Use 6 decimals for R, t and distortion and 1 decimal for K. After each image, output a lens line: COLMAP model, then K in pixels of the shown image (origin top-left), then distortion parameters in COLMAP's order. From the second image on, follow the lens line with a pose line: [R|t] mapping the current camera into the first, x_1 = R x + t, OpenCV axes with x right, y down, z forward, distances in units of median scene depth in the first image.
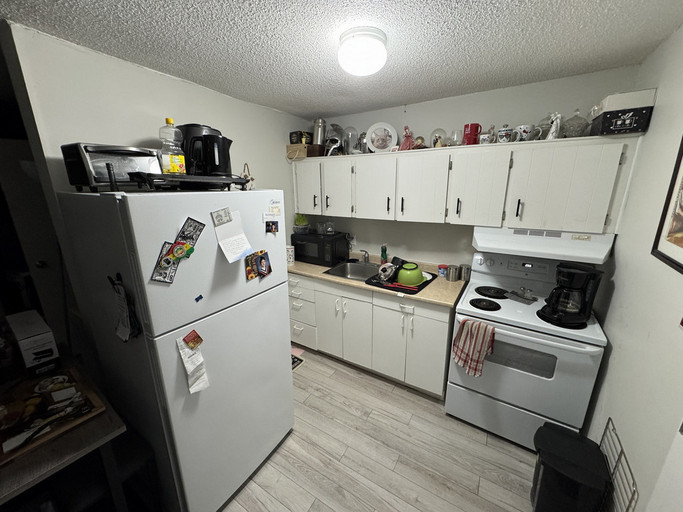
lens RADIAL K [[270.3, 0, 341.5], [0, 270.3, 256.0], [0, 0, 1]] dist [-0.000622, -0.000040]
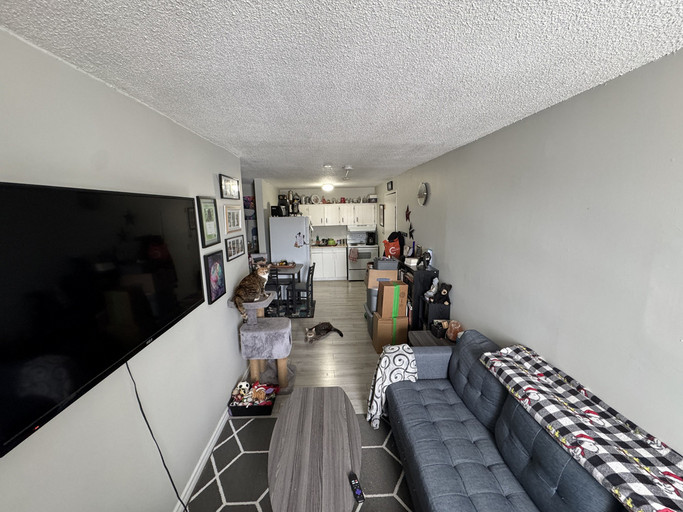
lens RADIAL K [[270.3, 0, 341.5], [0, 270.3, 256.0], [0, 0, 1]] dist [-0.000622, -0.000040]
pose [[0.814970, -0.104026, 0.570089, -1.642230], [0.159627, 0.985996, -0.048277, 0.447436], [-0.557084, 0.130346, 0.820163, -1.824500]]
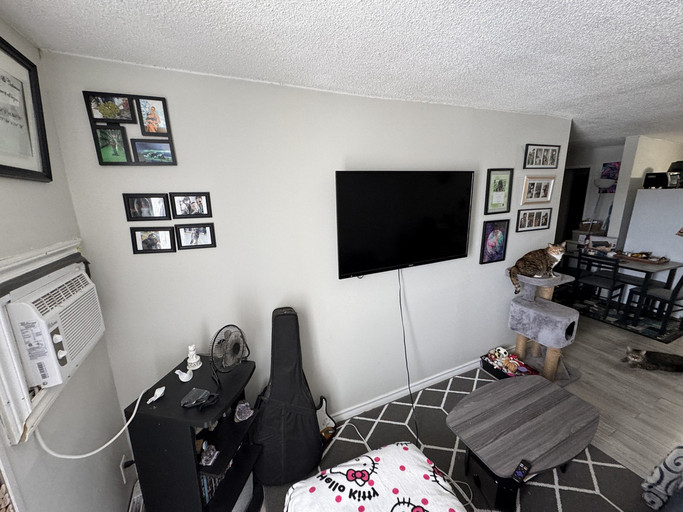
lens RADIAL K [[270.3, 0, 341.5], [0, 270.3, 256.0], [0, 0, 1]] dist [-0.000622, -0.000040]
pose [[0.839088, 0.109660, -0.532828, -1.258479], [-0.119254, 0.992726, 0.016511, 0.545096], [0.530763, 0.049688, 0.846062, -2.093947]]
